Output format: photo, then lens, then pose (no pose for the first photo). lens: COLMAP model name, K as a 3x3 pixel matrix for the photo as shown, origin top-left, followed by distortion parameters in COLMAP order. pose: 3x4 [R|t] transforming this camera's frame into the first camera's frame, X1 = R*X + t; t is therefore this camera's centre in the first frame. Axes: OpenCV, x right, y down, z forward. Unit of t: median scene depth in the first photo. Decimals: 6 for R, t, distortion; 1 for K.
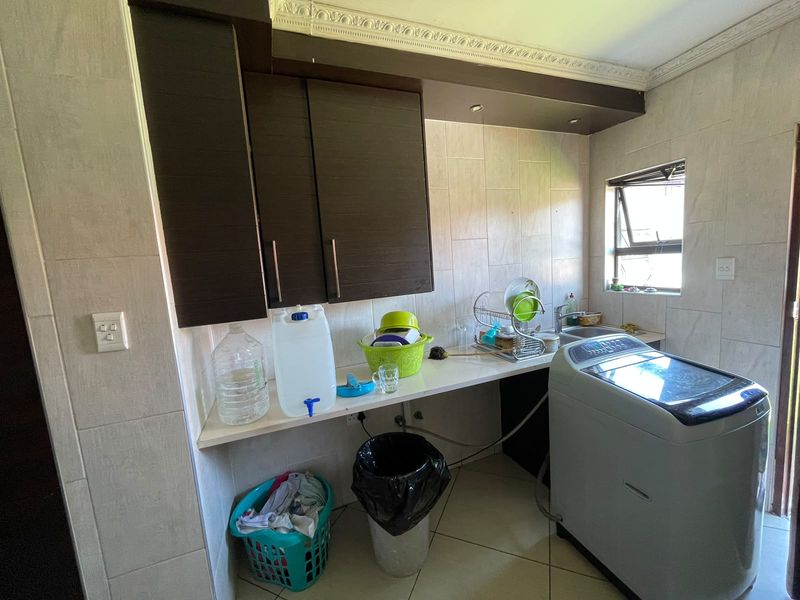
lens RADIAL K [[324.3, 0, 398.4], [0, 324.3, 299.4], [0, 0, 1]] dist [-0.001954, -0.000485]
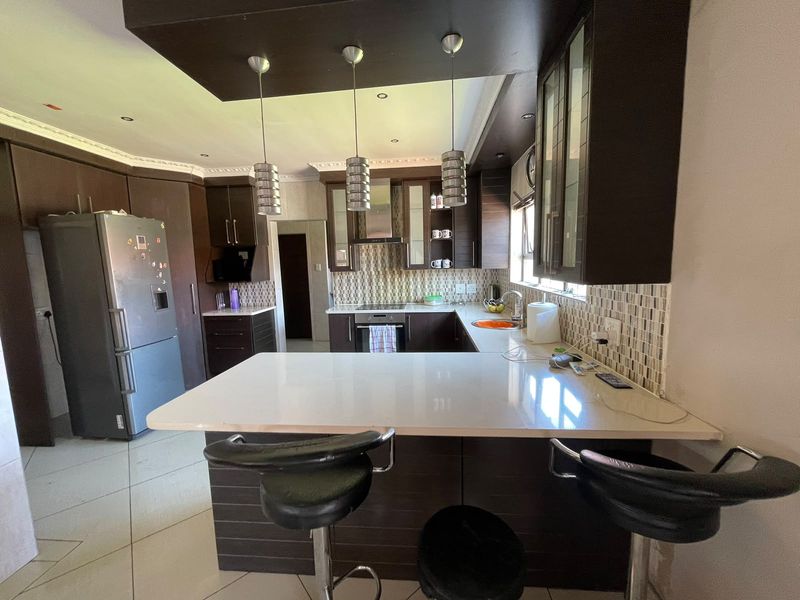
lens RADIAL K [[324.3, 0, 401.8], [0, 324.3, 300.5], [0, 0, 1]] dist [-0.001954, -0.000485]
pose [[0.895434, 0.102468, -0.433242, 2.252202], [-0.088557, 0.994701, 0.052229, 0.187769], [0.436298, -0.008401, 0.899763, -2.661103]]
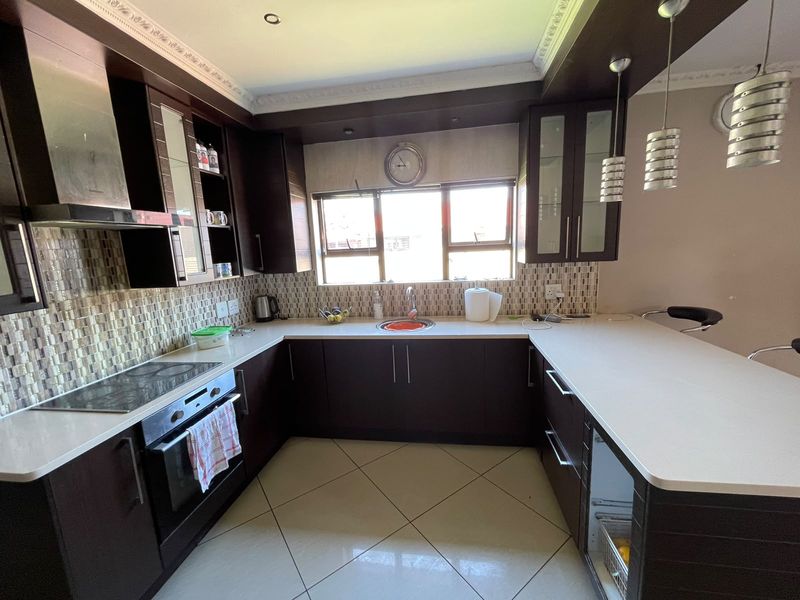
lens RADIAL K [[324.3, 0, 397.9], [0, 324.3, 299.3], [0, 0, 1]] dist [-0.001954, -0.000485]
pose [[0.515931, -0.088179, 0.852079, 0.331140], [0.105845, 0.993628, 0.038739, 0.160972], [-0.850066, 0.070202, 0.521977, -1.533399]]
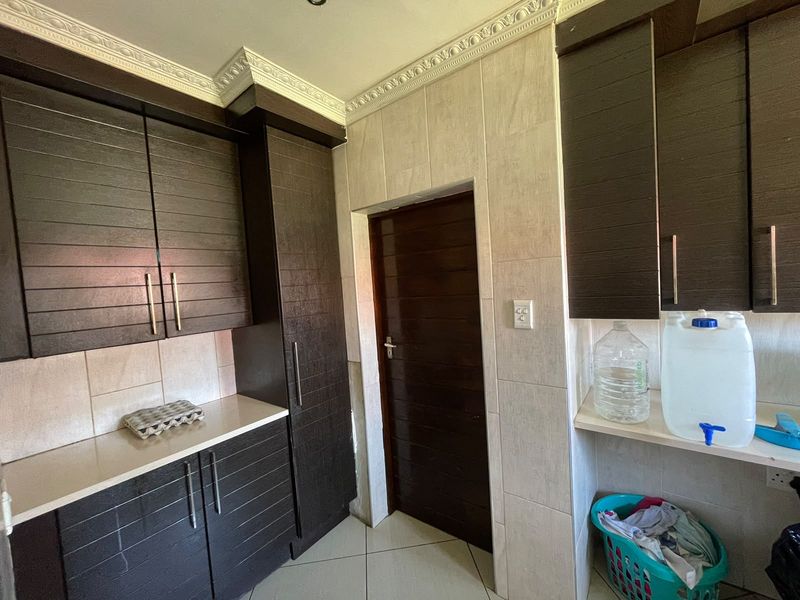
lens RADIAL K [[324.3, 0, 403.3], [0, 324.3, 299.8], [0, 0, 1]] dist [-0.001954, -0.000485]
pose [[0.520629, 0.077584, -0.850251, -0.002591], [-0.071846, 0.996312, 0.046919, 0.009132], [0.850755, 0.036659, 0.524283, -0.103233]]
